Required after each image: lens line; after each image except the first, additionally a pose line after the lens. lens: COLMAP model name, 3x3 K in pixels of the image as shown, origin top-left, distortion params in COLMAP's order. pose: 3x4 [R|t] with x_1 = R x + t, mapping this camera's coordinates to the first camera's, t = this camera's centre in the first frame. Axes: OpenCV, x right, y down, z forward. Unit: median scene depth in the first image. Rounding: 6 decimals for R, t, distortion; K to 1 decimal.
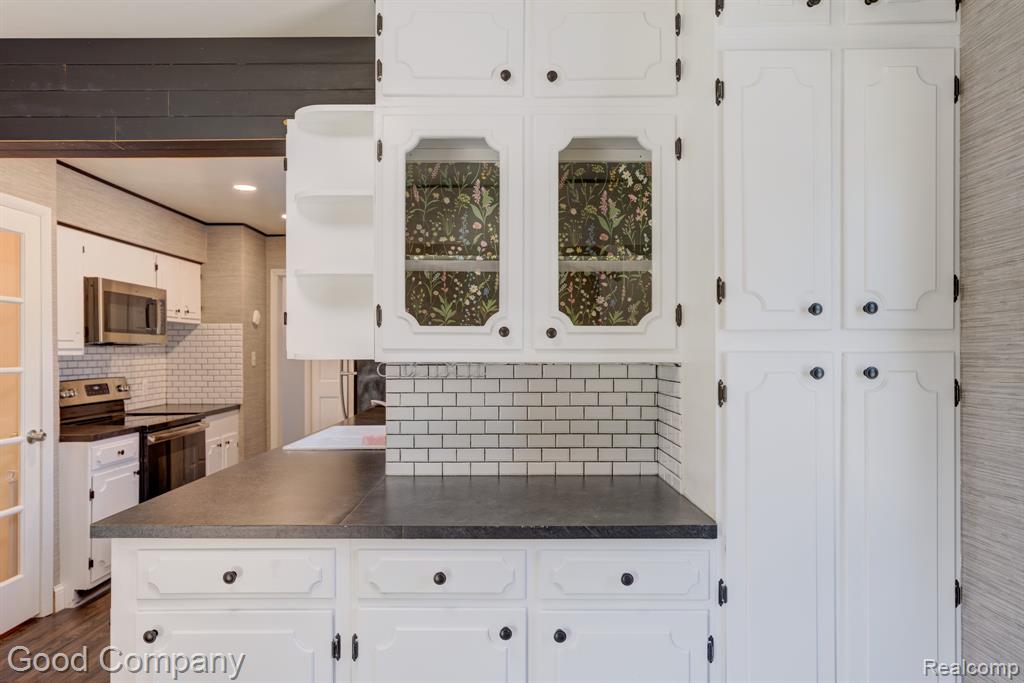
lens RADIAL K [[635.6, 0, 507.5], [0, 635.6, 345.7], [0, 0, 1]] dist [-0.010332, -0.001073]
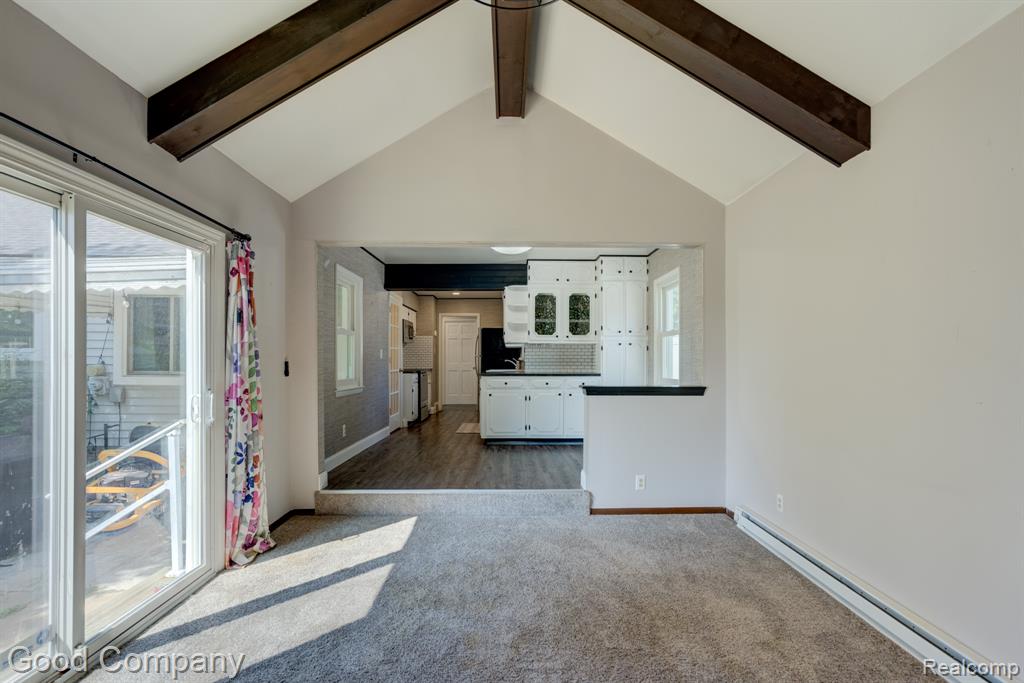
lens RADIAL K [[477.9, 0, 525.1], [0, 477.9, 359.3], [0, 0, 1]] dist [-0.006091, 0.002653]
pose [[0.999215, 0.003669, 0.039443, -0.158711], [-0.003793, 0.999988, 0.003079, 0.057828], [-0.039431, -0.003226, 0.999217, -1.037466]]
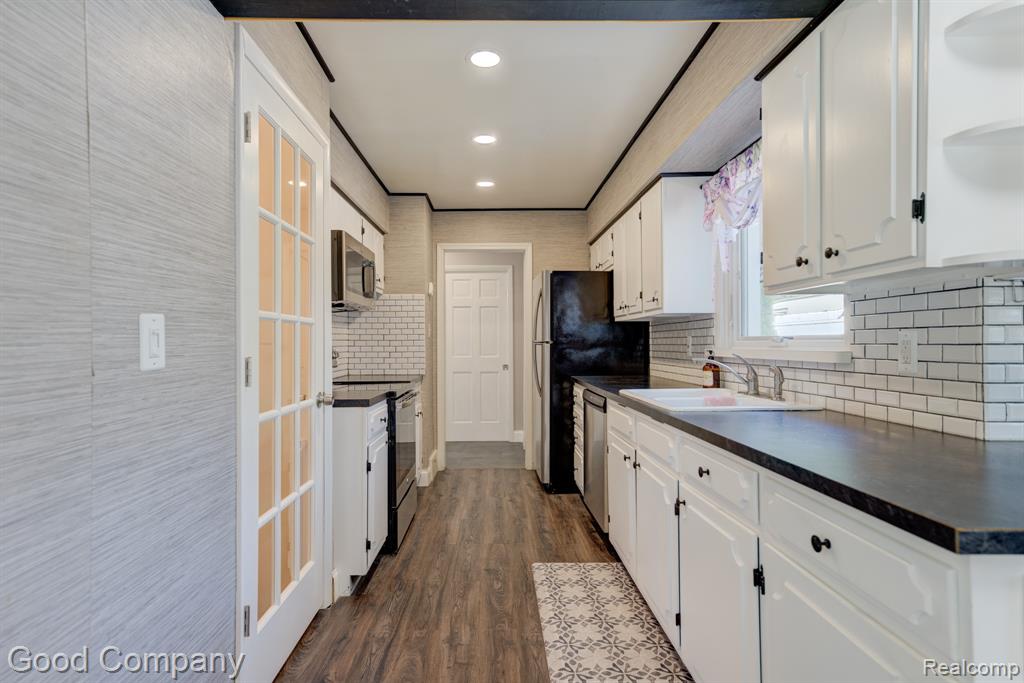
lens RADIAL K [[531.2, 0, 509.8], [0, 531.2, 337.9], [0, 0, 1]] dist [-0.001038, 0.000252]
pose [[0.999363, -0.001412, 0.035673, -0.376920], [0.001584, 0.999987, -0.004785, 0.045807], [-0.035666, 0.004839, 0.999352, 0.193252]]
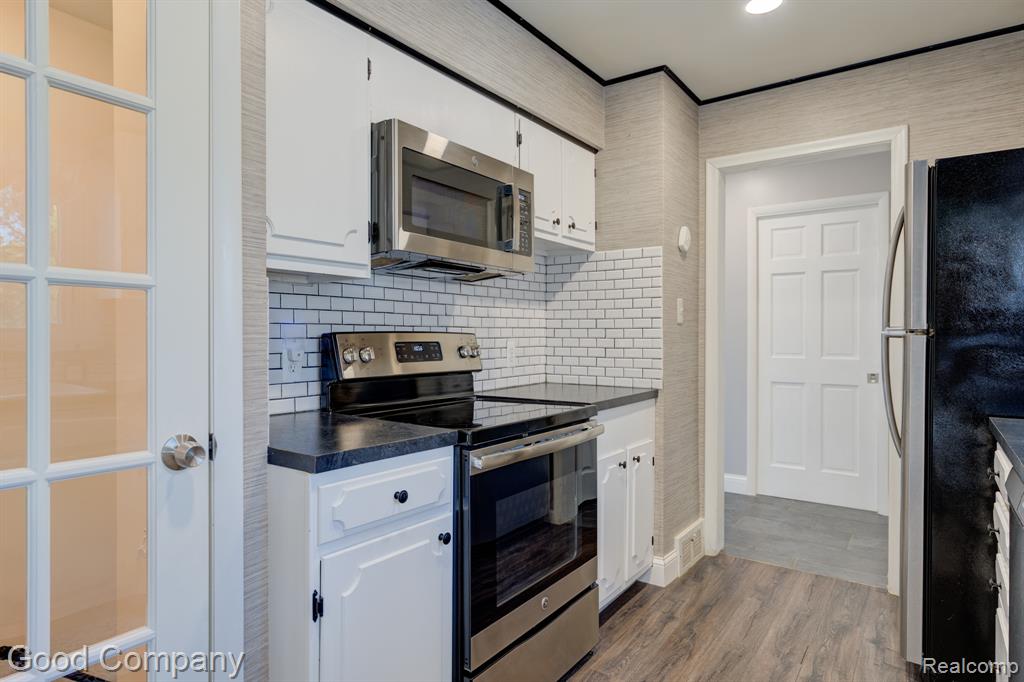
lens RADIAL K [[583.8, 0, 503.7], [0, 583.8, 337.0], [0, 0, 1]] dist [-0.015218, 0.002596]
pose [[0.807041, 0.006524, -0.590460, -0.271439], [-0.001565, 0.999959, 0.008909, 0.049495], [0.590494, -0.006266, 0.807018, 0.601465]]
